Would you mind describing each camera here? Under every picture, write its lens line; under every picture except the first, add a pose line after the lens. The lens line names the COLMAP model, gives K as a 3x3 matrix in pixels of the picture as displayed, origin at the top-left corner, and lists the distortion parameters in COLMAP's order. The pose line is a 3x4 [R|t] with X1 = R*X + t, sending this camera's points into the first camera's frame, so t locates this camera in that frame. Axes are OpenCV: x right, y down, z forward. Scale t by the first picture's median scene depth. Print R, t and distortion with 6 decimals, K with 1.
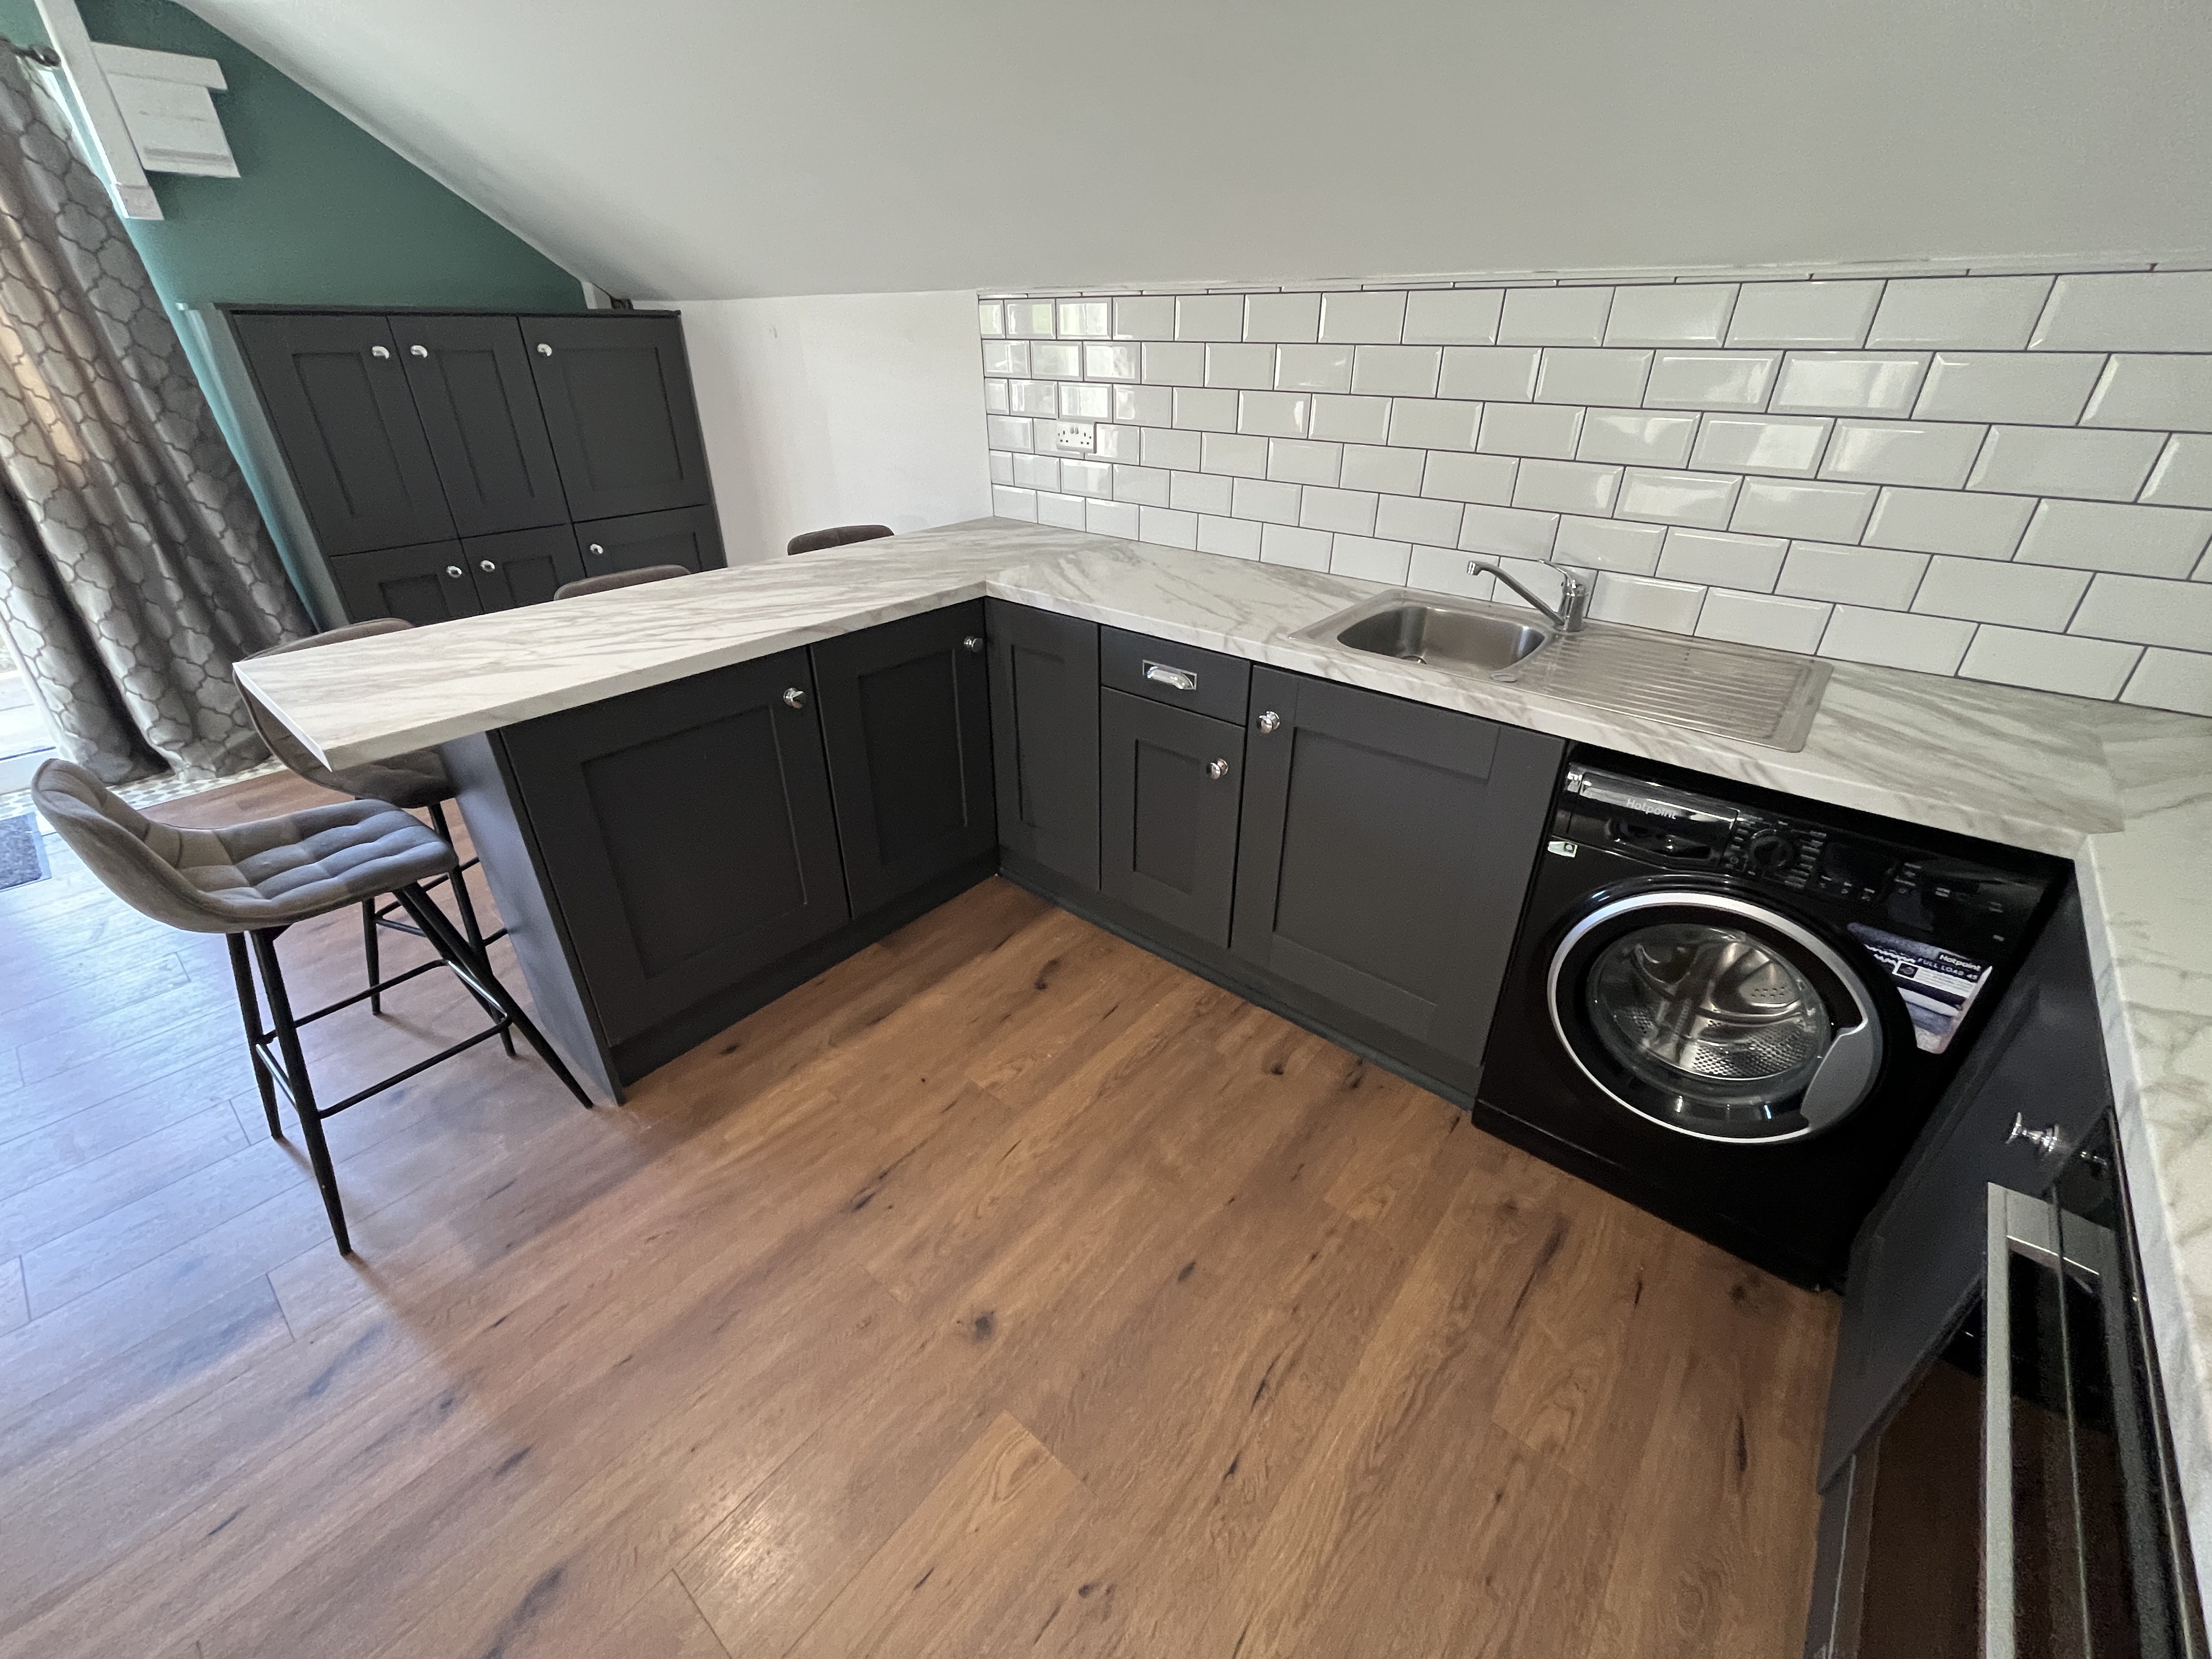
lens RADIAL K [[903.3, 0, 1100.6], [0, 903.3, 825.5], [0, 0, 1]] dist [-0.001141, -0.000038]
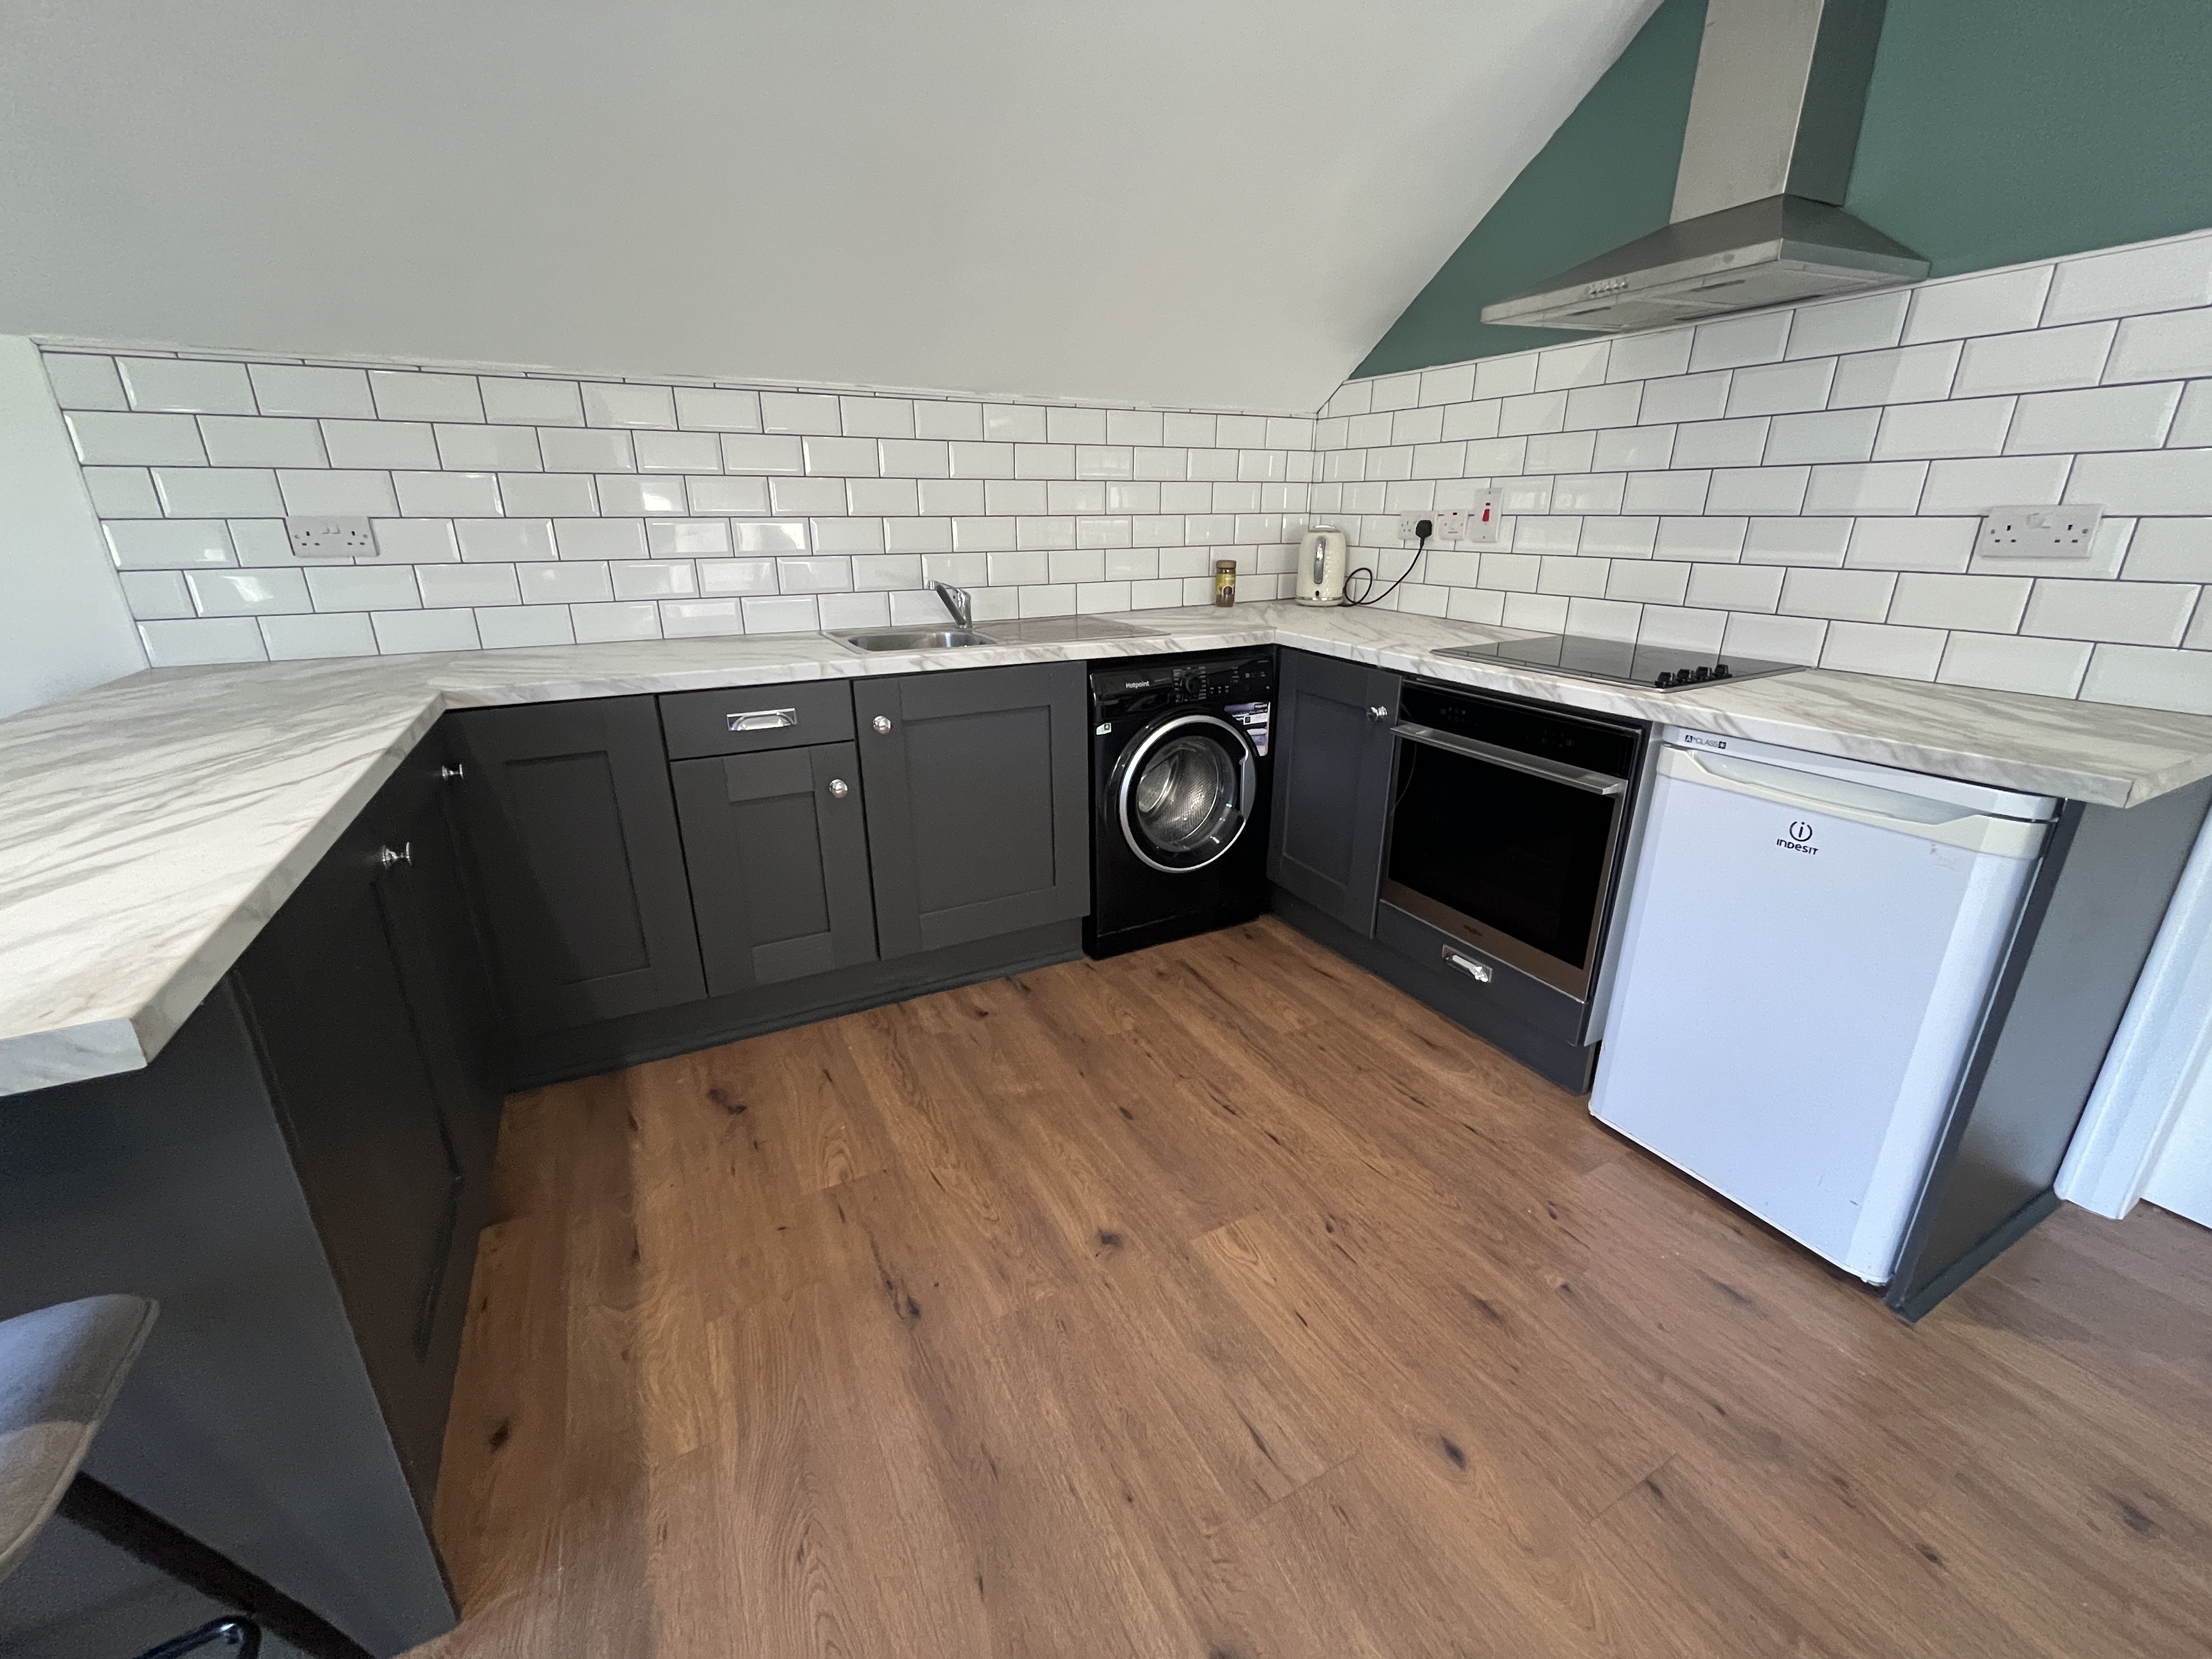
lens RADIAL K [[900.5, 0, 1105.1], [0, 900.5, 825.6], [0, 0, 1]] dist [-0.000505, -0.000043]
pose [[0.375329, -0.302577, 0.876114, -0.790938], [0.450967, 0.885410, 0.112592, -0.001383], [-0.809788, 0.352840, 0.468773, 0.286192]]
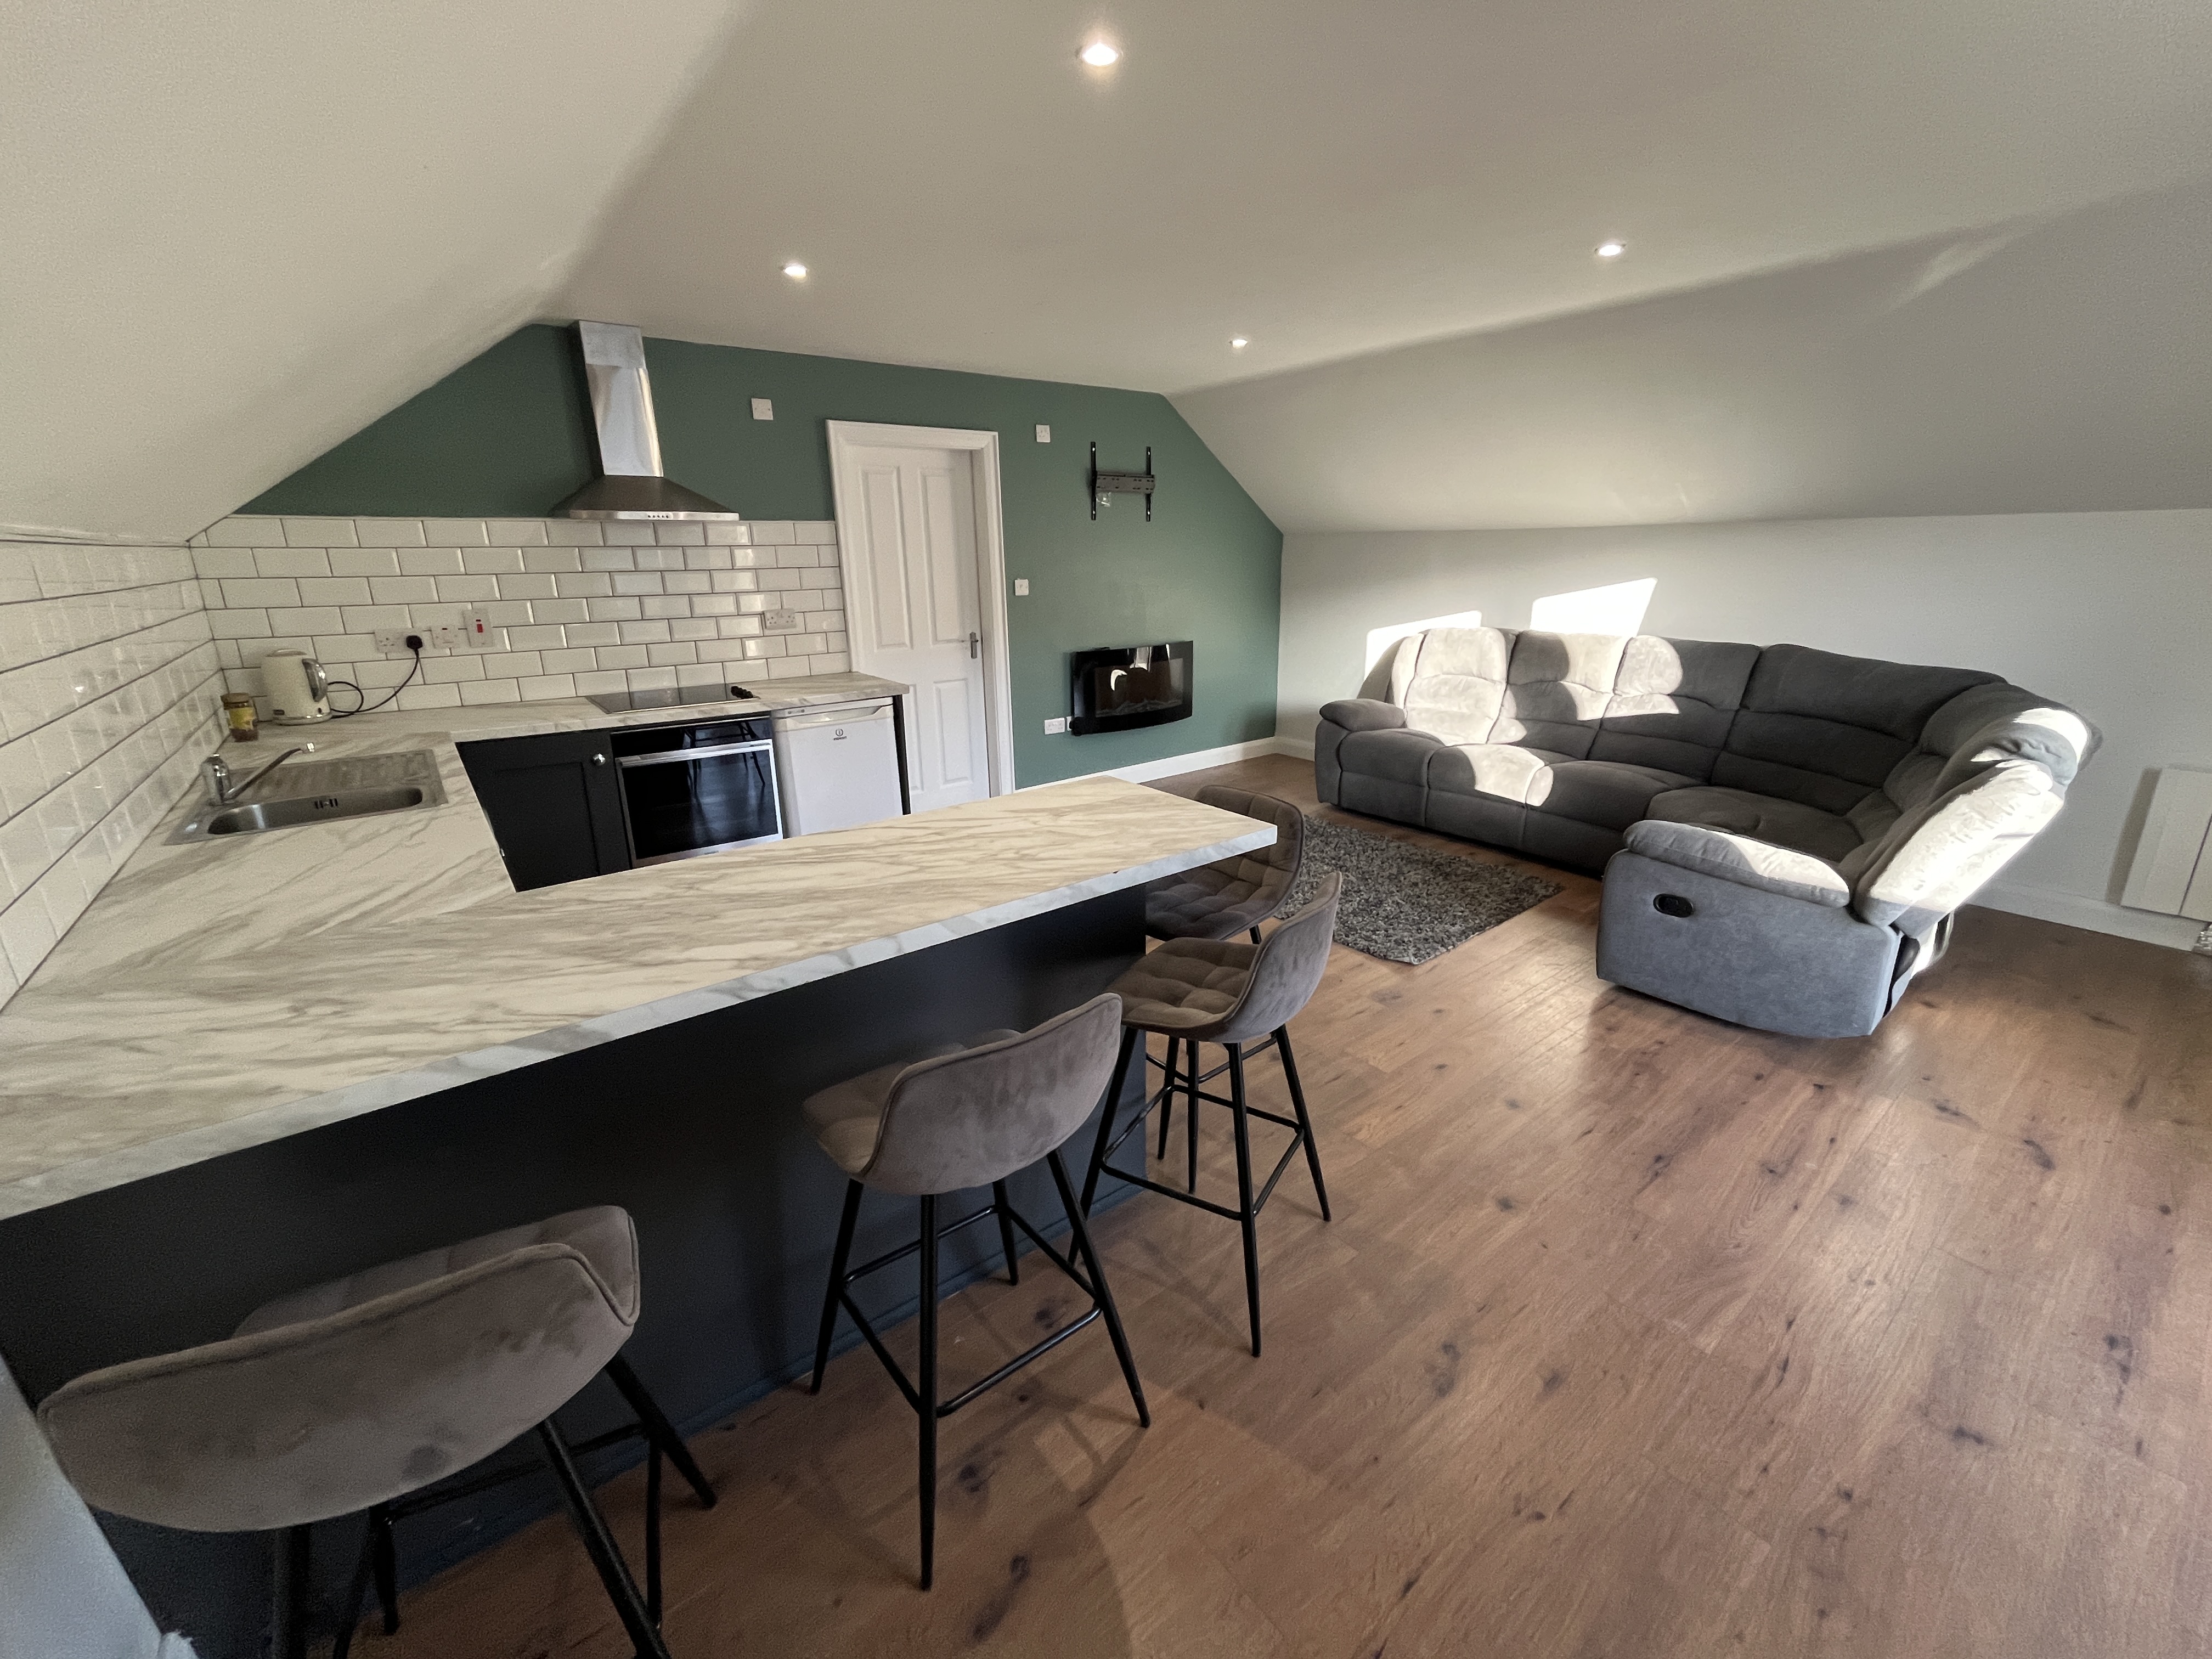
lens RADIAL K [[903.3, 0, 1100.6], [0, 903.3, 825.5], [0, 0, 1]] dist [-0.001141, -0.000038]
pose [[-0.976823, -0.050464, 0.208015, -0.937170], [0.114815, 0.696646, 0.708168, -0.980366], [-0.180650, 0.715638, -0.674706, 1.740005]]
